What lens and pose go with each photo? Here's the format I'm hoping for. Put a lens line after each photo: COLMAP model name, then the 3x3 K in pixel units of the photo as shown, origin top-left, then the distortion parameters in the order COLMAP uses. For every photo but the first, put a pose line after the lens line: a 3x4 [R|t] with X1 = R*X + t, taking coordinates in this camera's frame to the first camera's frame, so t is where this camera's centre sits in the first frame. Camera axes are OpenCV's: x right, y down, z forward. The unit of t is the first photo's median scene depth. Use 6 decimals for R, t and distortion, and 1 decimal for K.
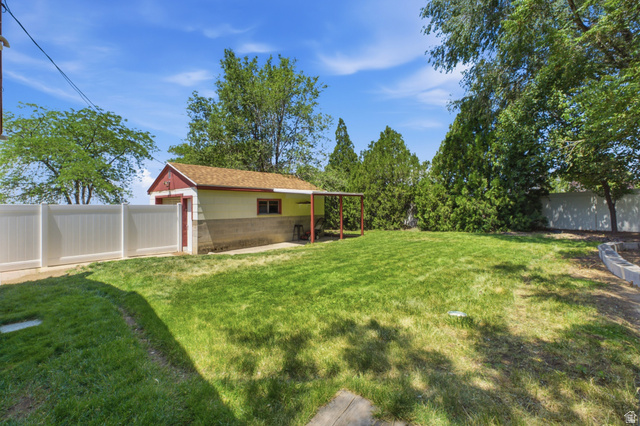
lens RADIAL K [[275.2, 0, 318.7], [0, 275.2, 215.8], [0, 0, 1]] dist [0.004016, -0.000410]
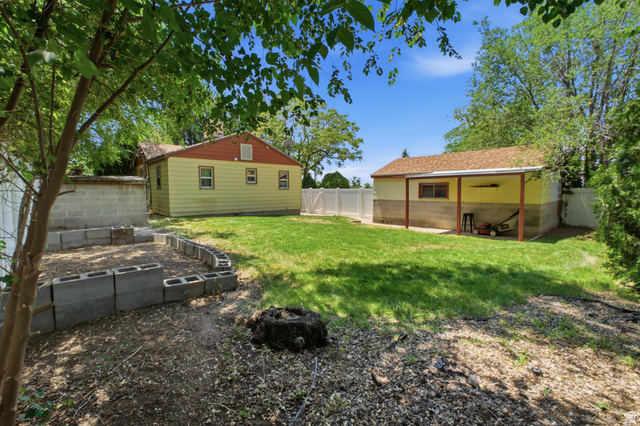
lens RADIAL K [[275.2, 0, 318.7], [0, 275.2, 215.8], [0, 0, 1]] dist [0.004016, -0.000410]
pose [[-0.130506, 0.097218, -0.986670, 0.917542], [-0.033776, 0.994167, 0.102424, -0.032642], [0.990872, 0.046693, -0.126461, 0.765067]]
